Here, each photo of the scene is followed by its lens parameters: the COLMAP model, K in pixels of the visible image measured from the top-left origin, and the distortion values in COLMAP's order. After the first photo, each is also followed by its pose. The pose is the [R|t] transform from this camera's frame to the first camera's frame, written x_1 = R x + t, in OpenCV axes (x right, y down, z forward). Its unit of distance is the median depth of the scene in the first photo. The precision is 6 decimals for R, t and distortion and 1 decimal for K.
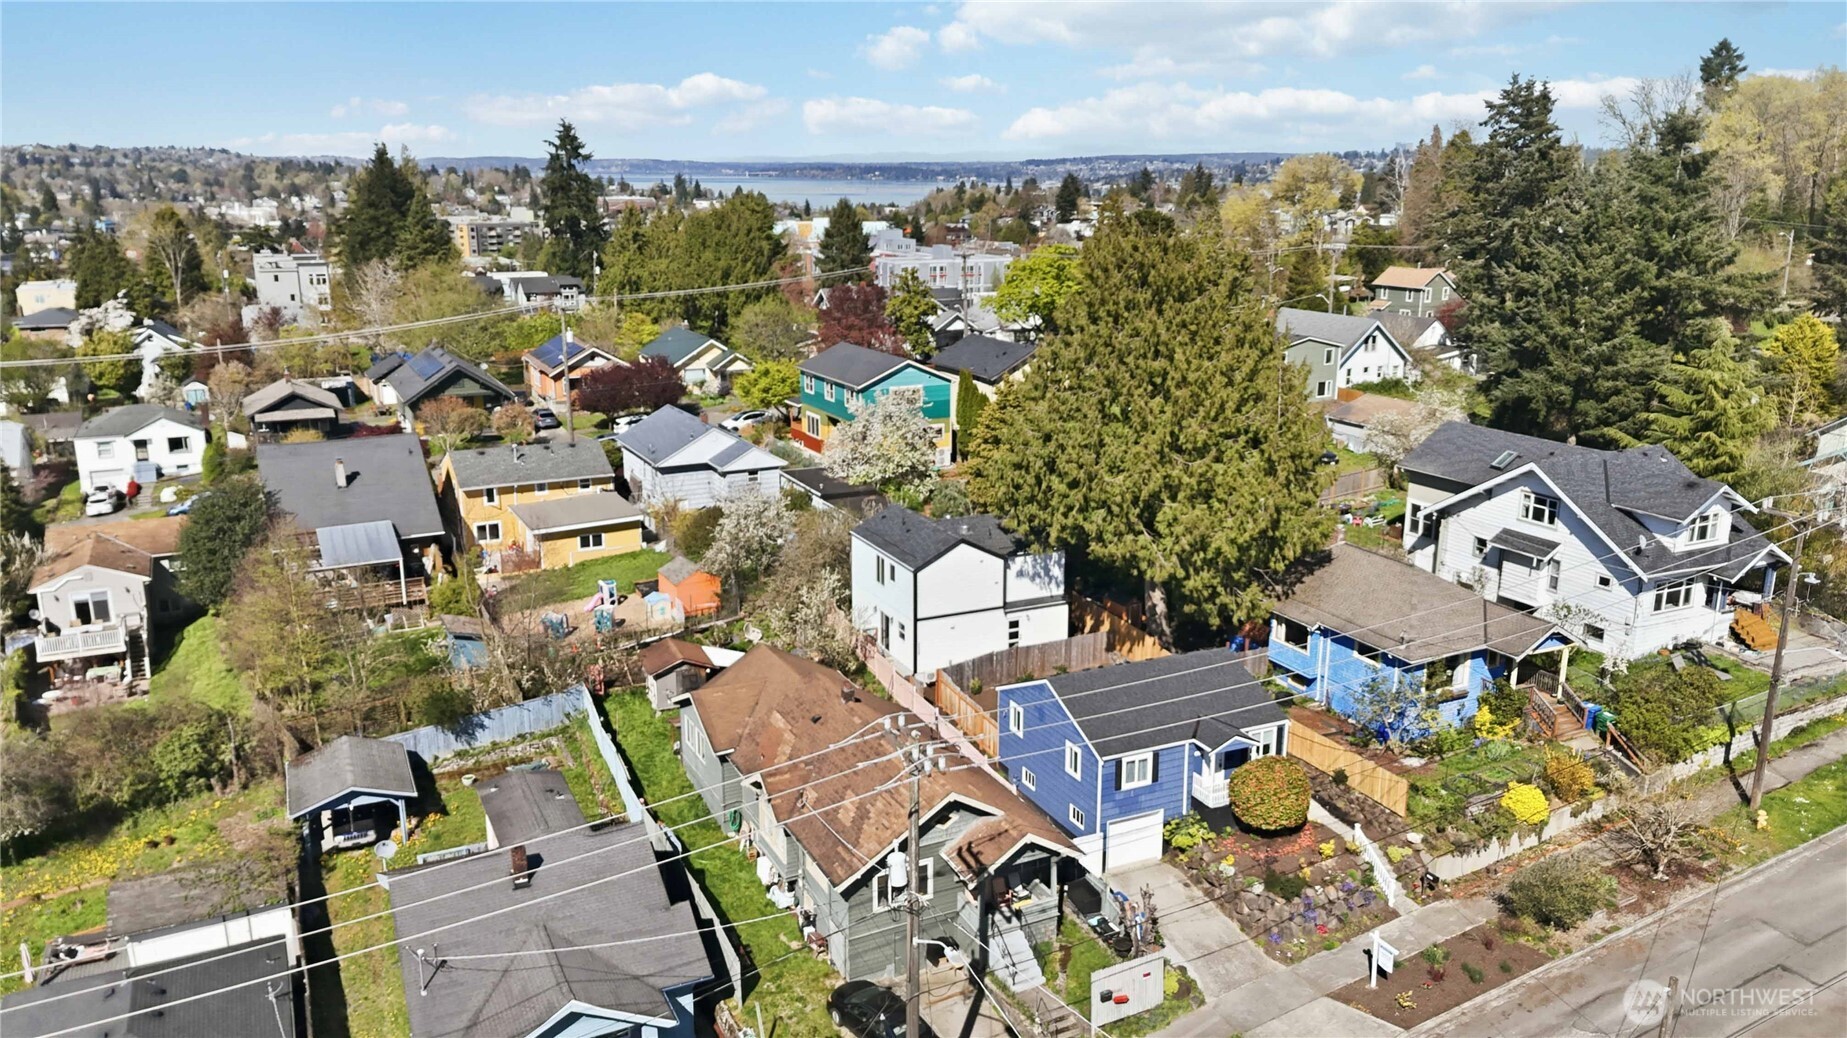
lens RADIAL K [[1359.8, 0, 927.6], [0, 1359.8, 510.6], [0, 0, 1]] dist [0.071063, -0.069811]
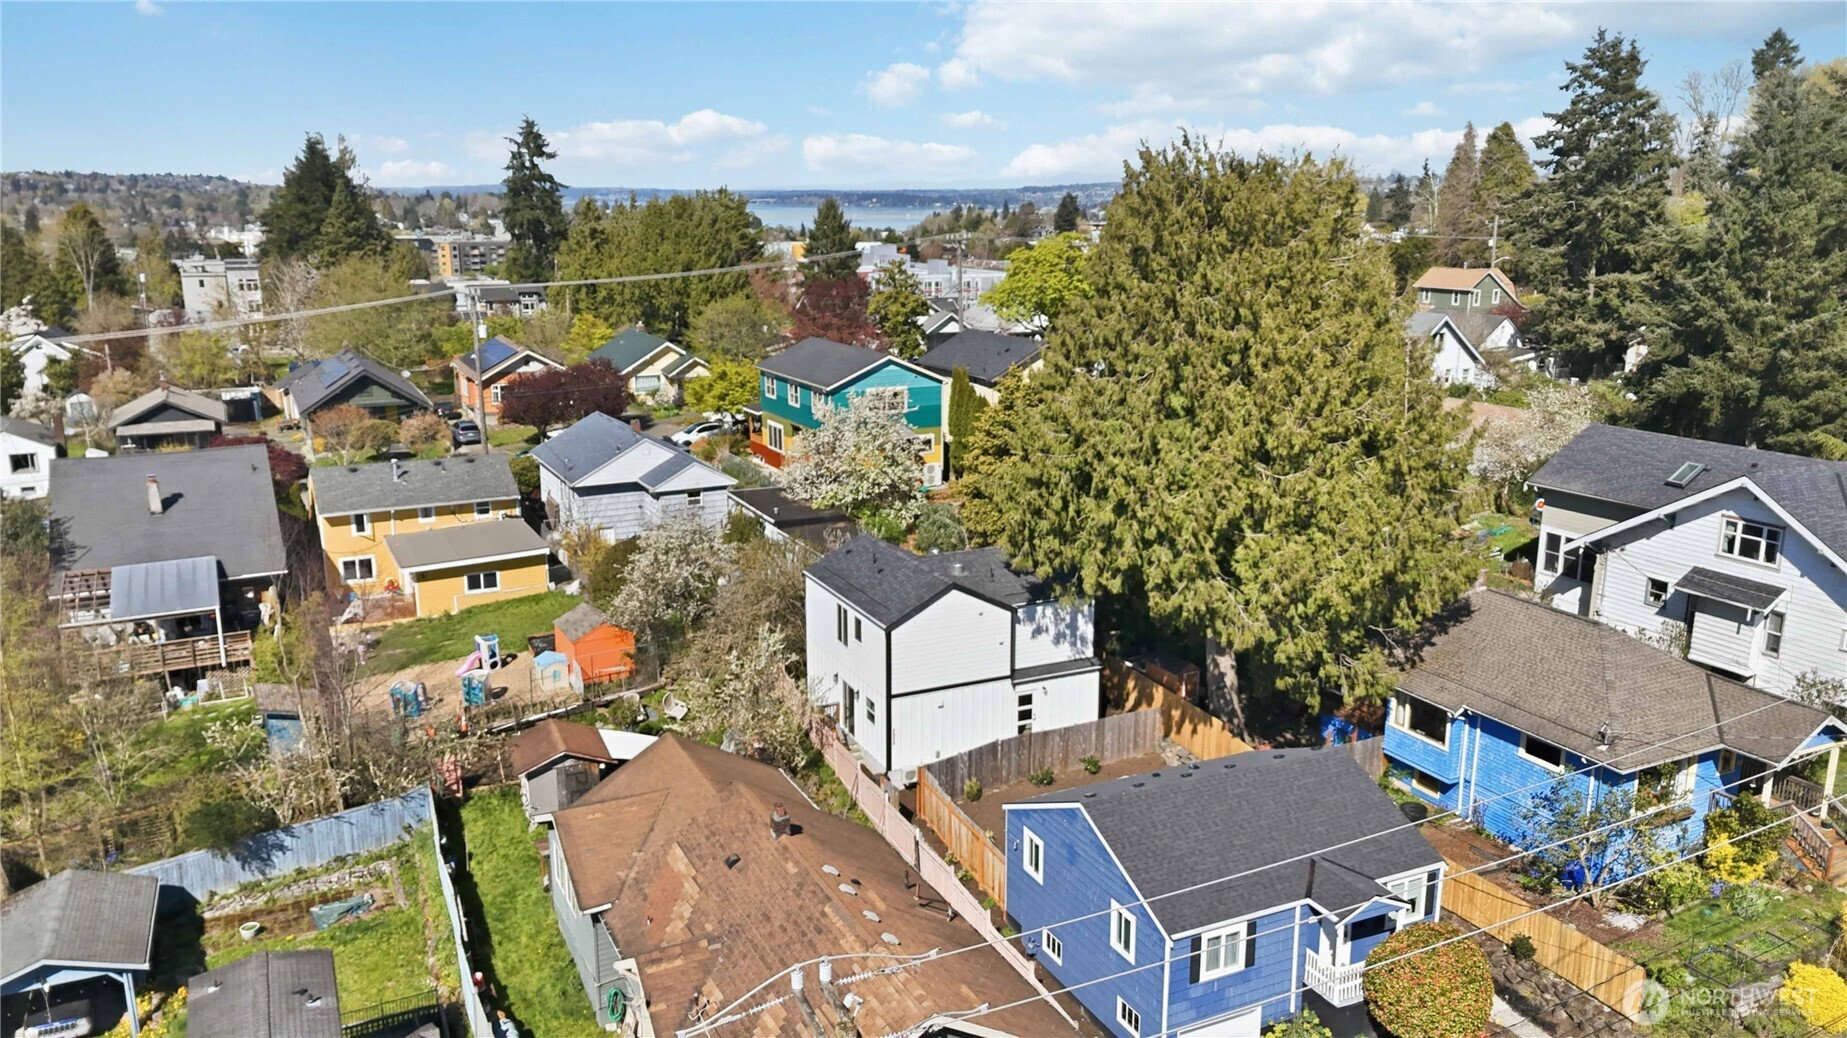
lens RADIAL K [[1359.8, 0, 925.7], [0, 1359.8, 514.3], [0, 0, 1]] dist [0.071063, -0.069811]
pose [[0.999999, -0.001137, 0.000560, 0.009788], [0.001146, 0.999872, -0.015935, -0.004074], [-0.000542, 0.015936, 0.999873, 0.267097]]
